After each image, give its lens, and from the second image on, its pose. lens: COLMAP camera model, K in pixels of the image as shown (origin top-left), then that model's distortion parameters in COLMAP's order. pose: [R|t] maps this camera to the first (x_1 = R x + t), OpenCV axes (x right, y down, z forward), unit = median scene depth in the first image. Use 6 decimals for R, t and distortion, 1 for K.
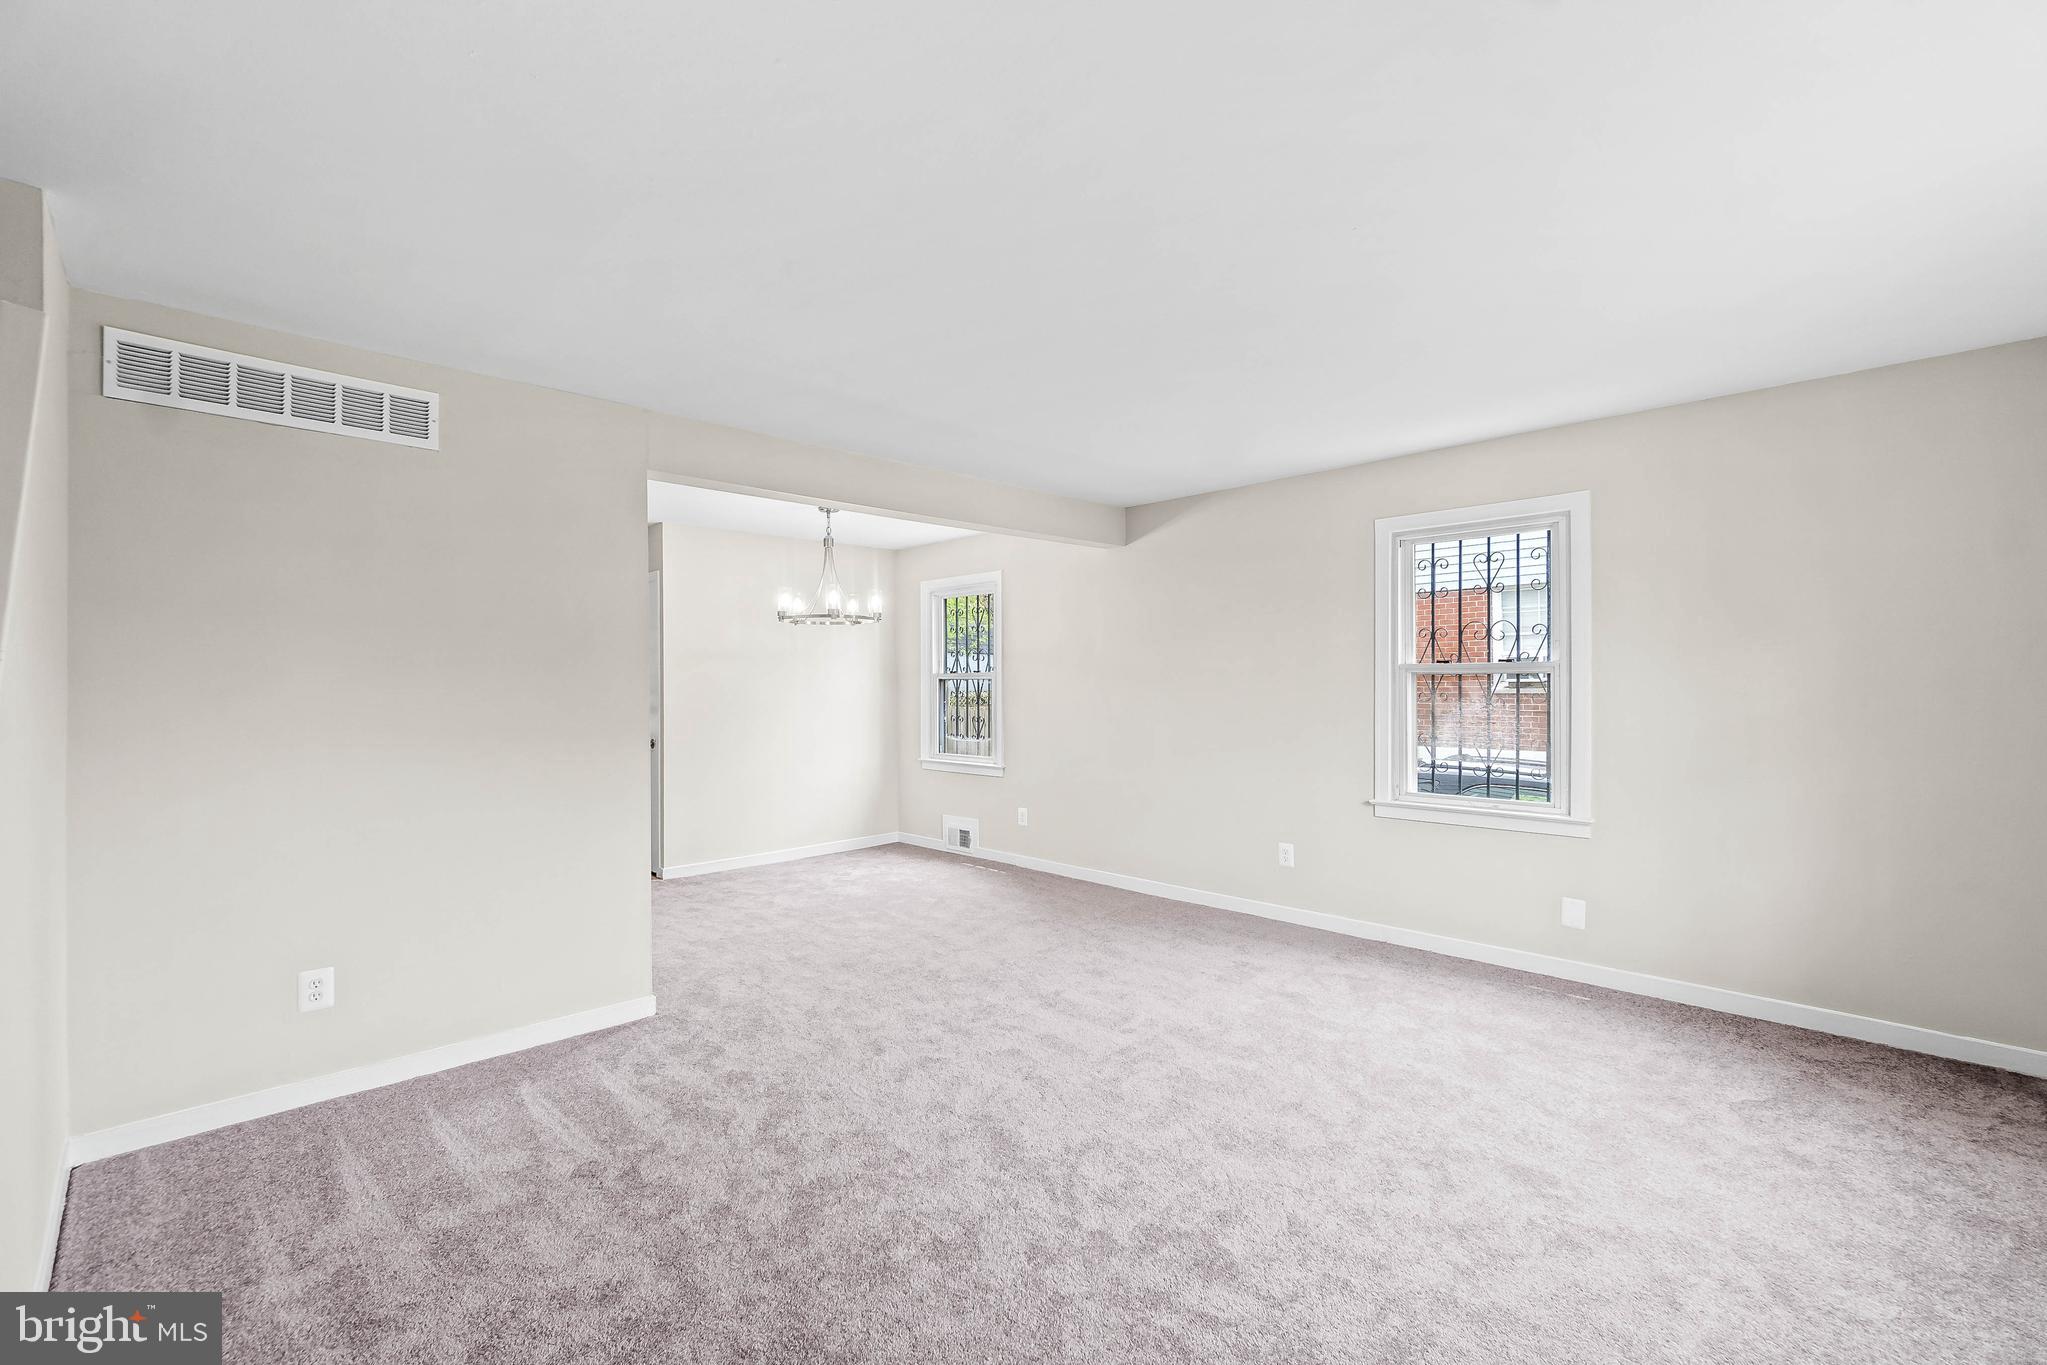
lens RADIAL K [[882.6, 0, 1018.2], [0, 882.6, 678.5], [0, 0, 1]] dist [-0.003590, 0.000524]
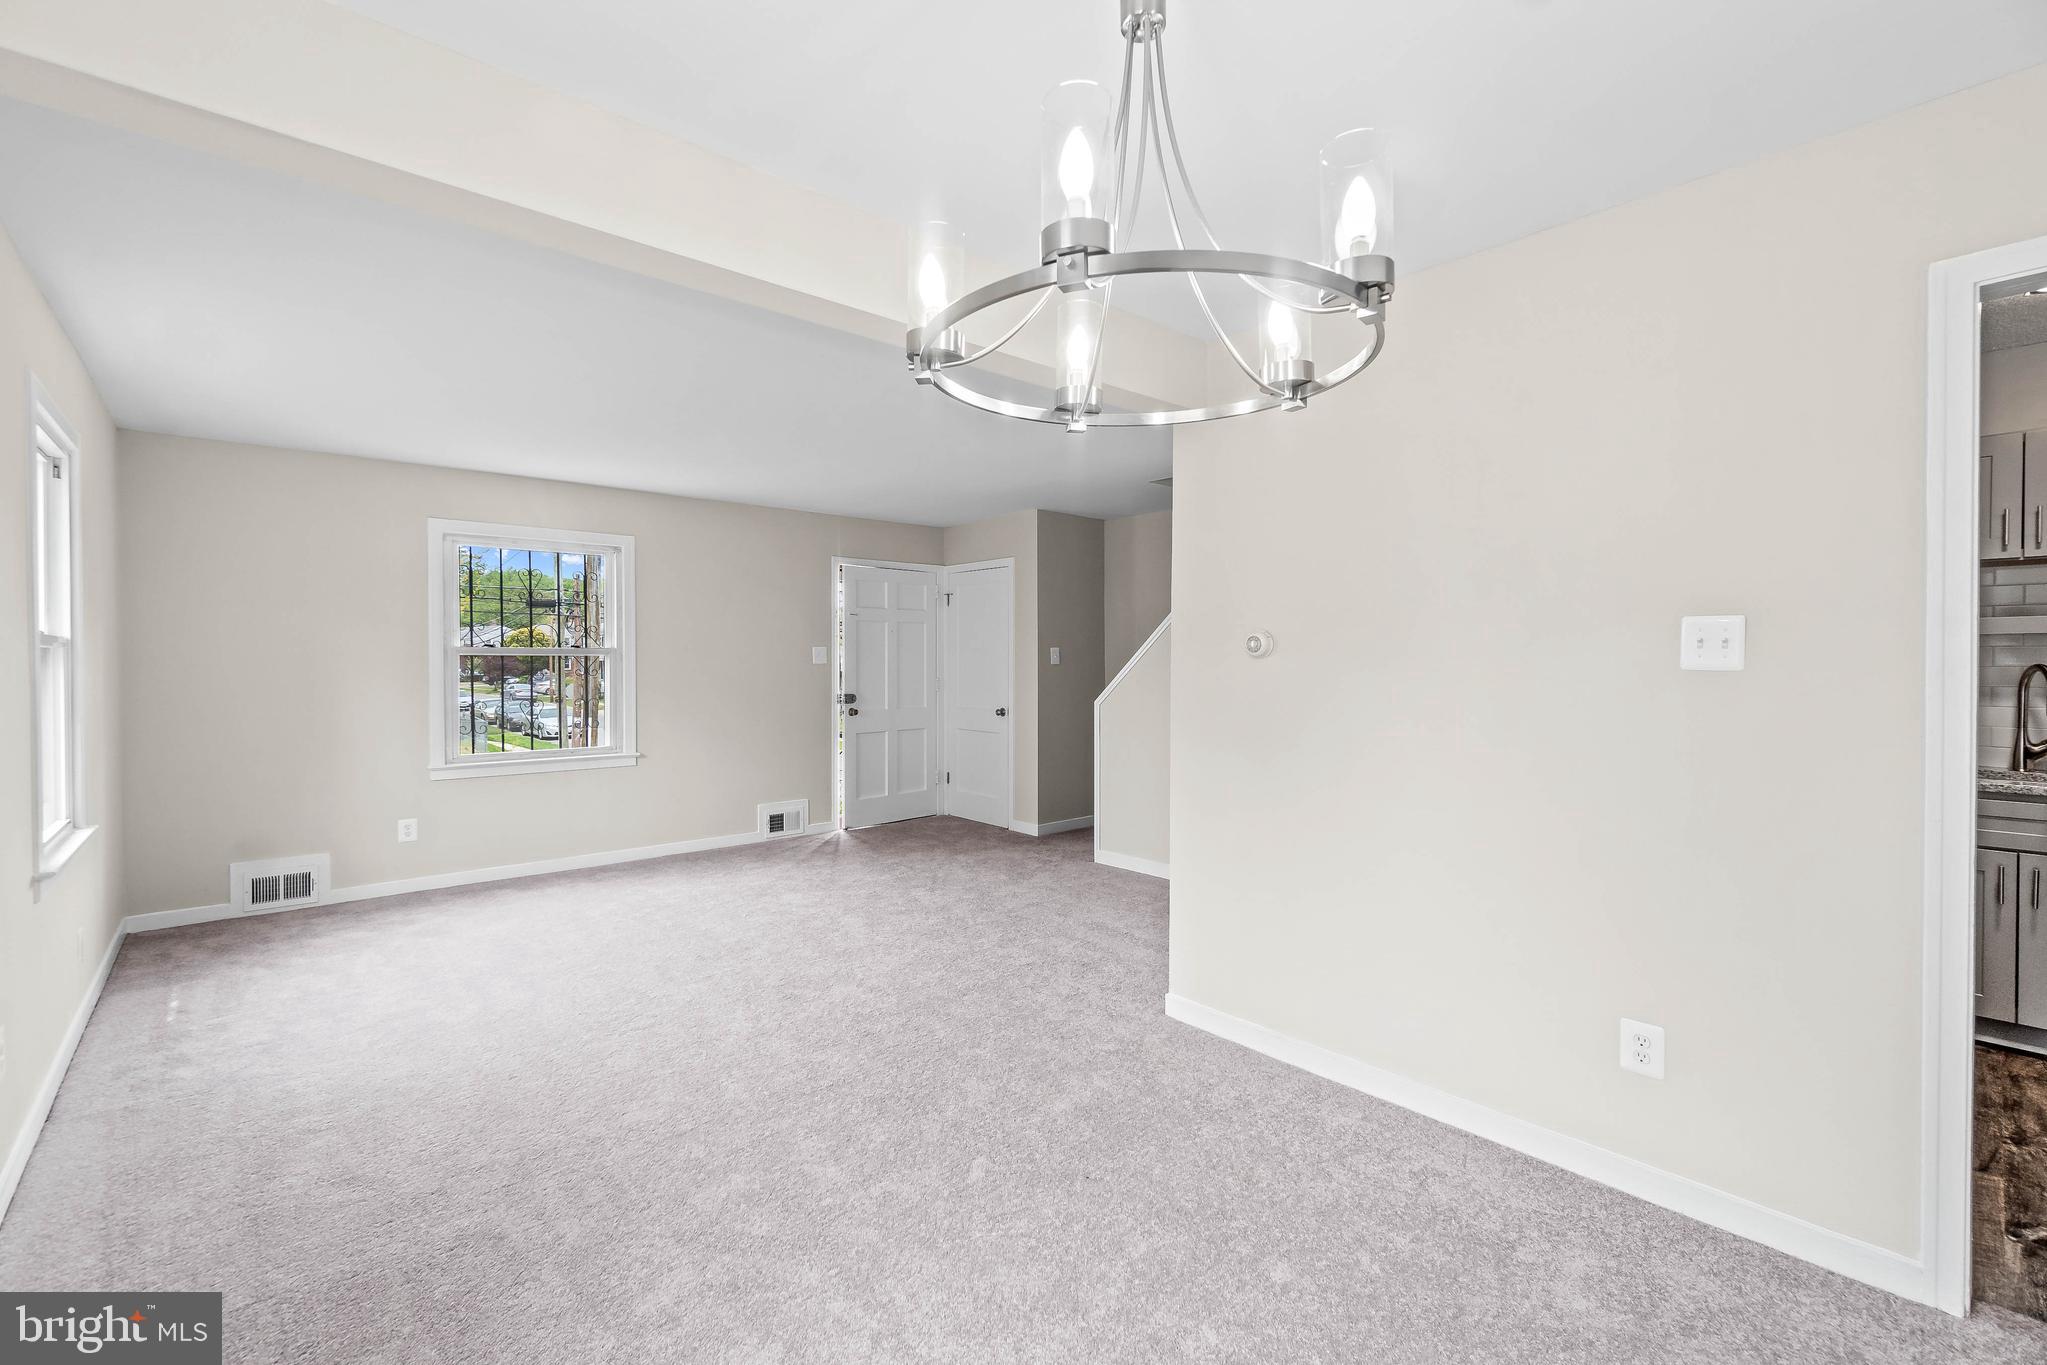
lens RADIAL K [[882.6, 0, 1012.5], [0, 882.6, 675.3], [0, 0, 1]] dist [-0.003590, 0.000524]
pose [[-0.998374, 0.005594, 0.056731, -0.276529], [0.006145, 0.999936, 0.009544, 0.012768], [-0.056674, 0.009877, -0.998344, 1.746648]]
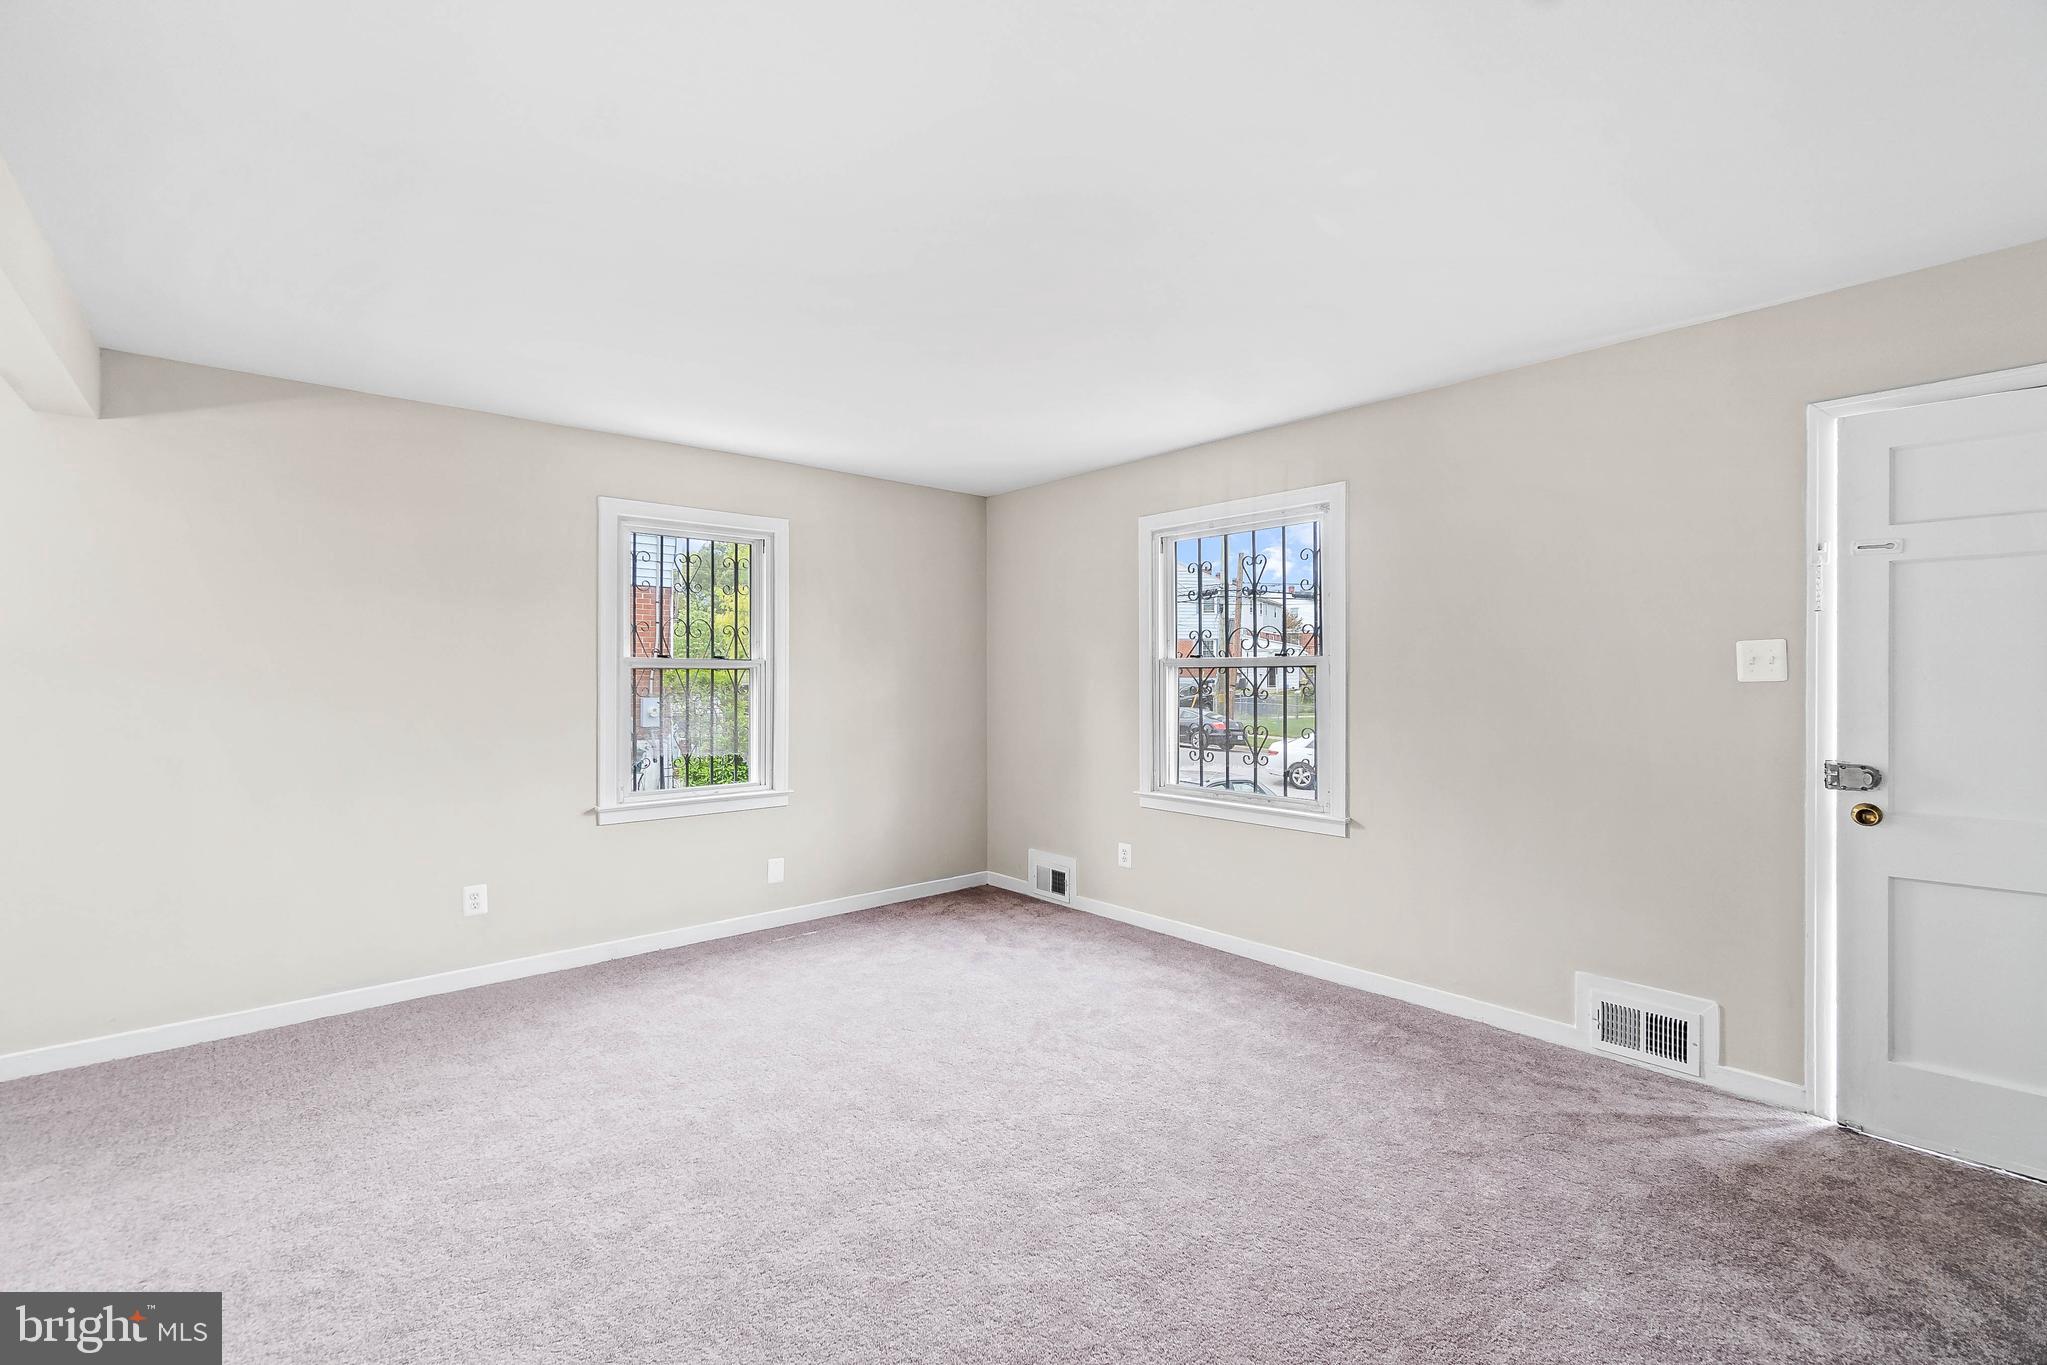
lens RADIAL K [[882.6, 0, 997.7], [0, 882.6, 682.7], [0, 0, 1]] dist [-0.003590, 0.000524]
pose [[0.072417, -0.003522, 0.997368, -0.537052], [-0.004311, 0.999983, 0.003844, 0.005276], [-0.997365, -0.004578, 0.072400, 0.607595]]
